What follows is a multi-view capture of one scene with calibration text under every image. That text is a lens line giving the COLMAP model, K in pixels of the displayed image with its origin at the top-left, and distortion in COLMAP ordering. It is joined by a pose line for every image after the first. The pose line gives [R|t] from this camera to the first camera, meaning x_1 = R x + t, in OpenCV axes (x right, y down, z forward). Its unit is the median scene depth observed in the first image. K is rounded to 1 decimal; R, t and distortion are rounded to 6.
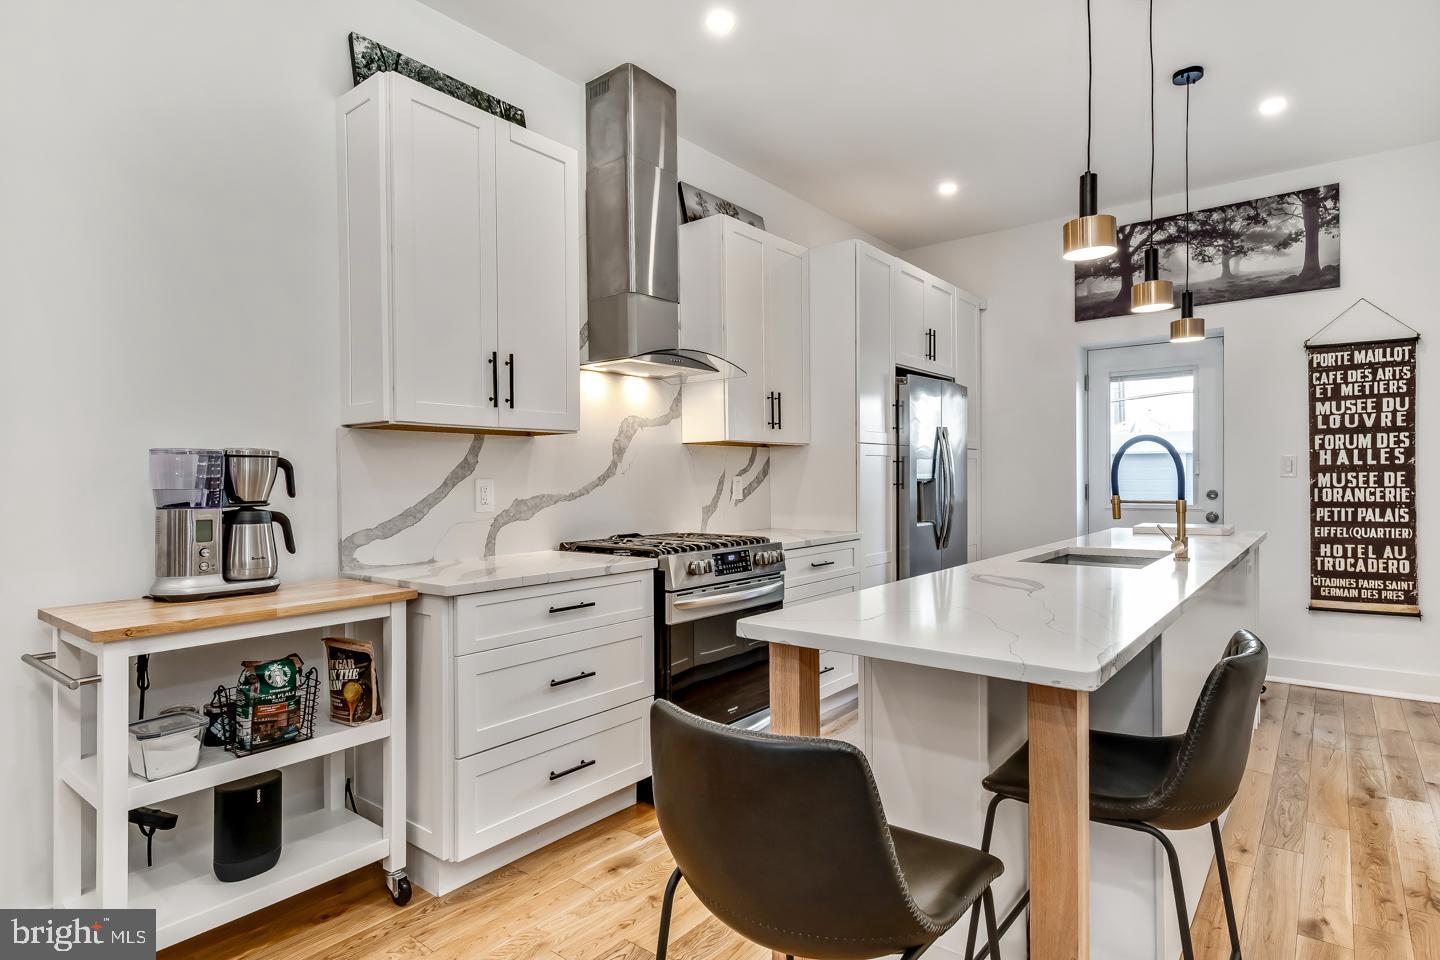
lens RADIAL K [[735.3, 0, 811.6], [0, 735.3, 495.1], [0, 0, 1]] dist [0.002295, -0.000103]
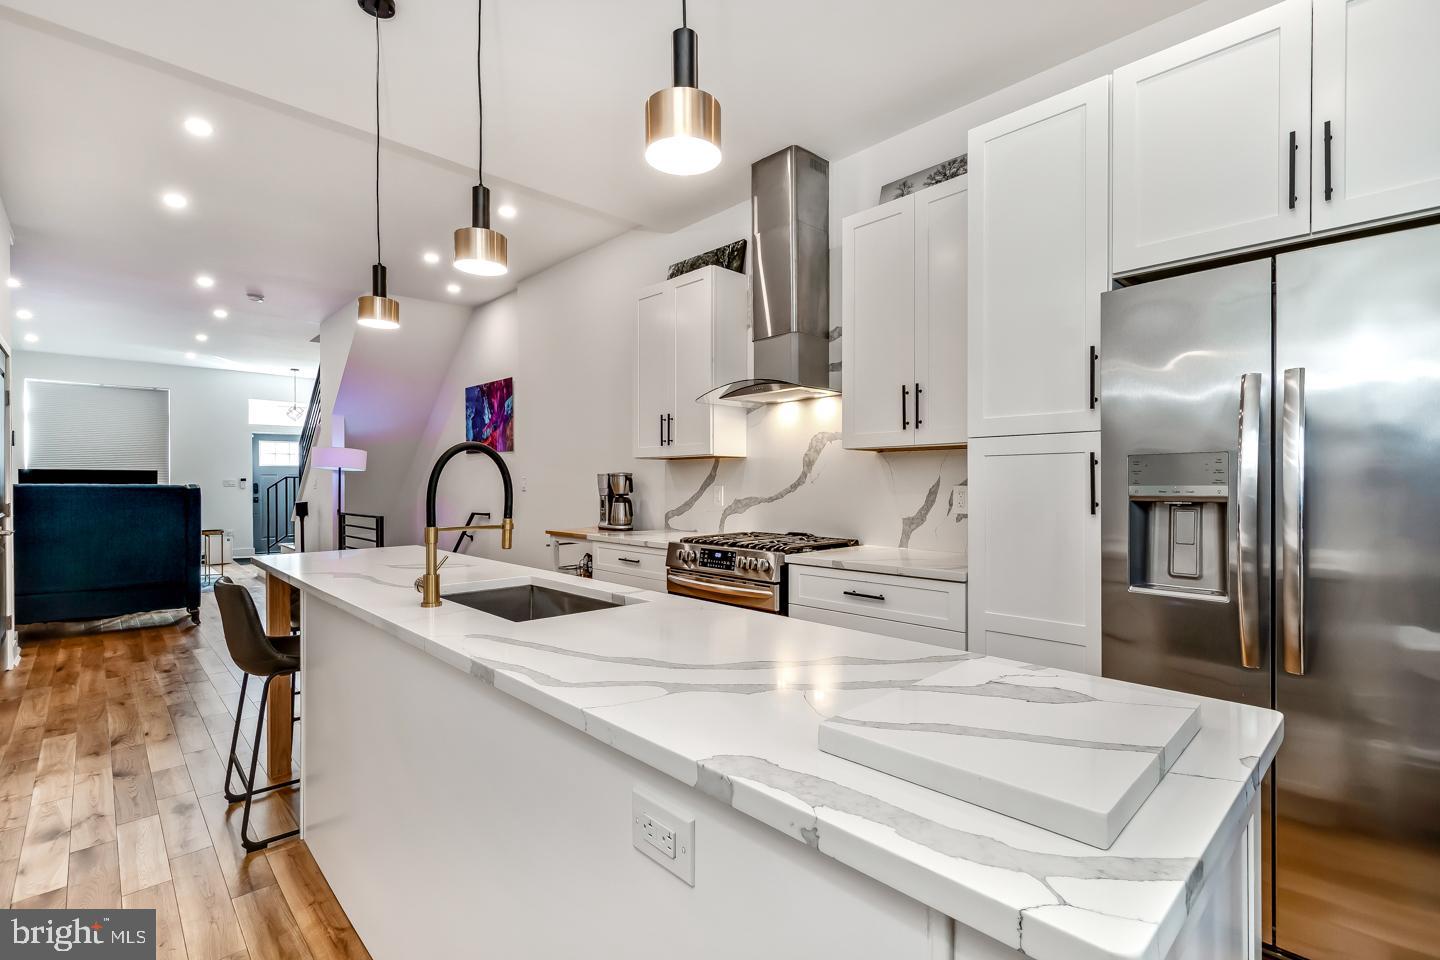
lens RADIAL K [[629.7, 0, 720.0], [0, 629.7, 480.0], [0, 0, 1]] dist [0.001394, 0.000245]
pose [[-0.163958, -0.000978, -0.986467, 0.882572], [-0.026724, 0.999637, 0.003451, -0.037318], [0.986105, 0.026928, -0.163925, 1.177127]]
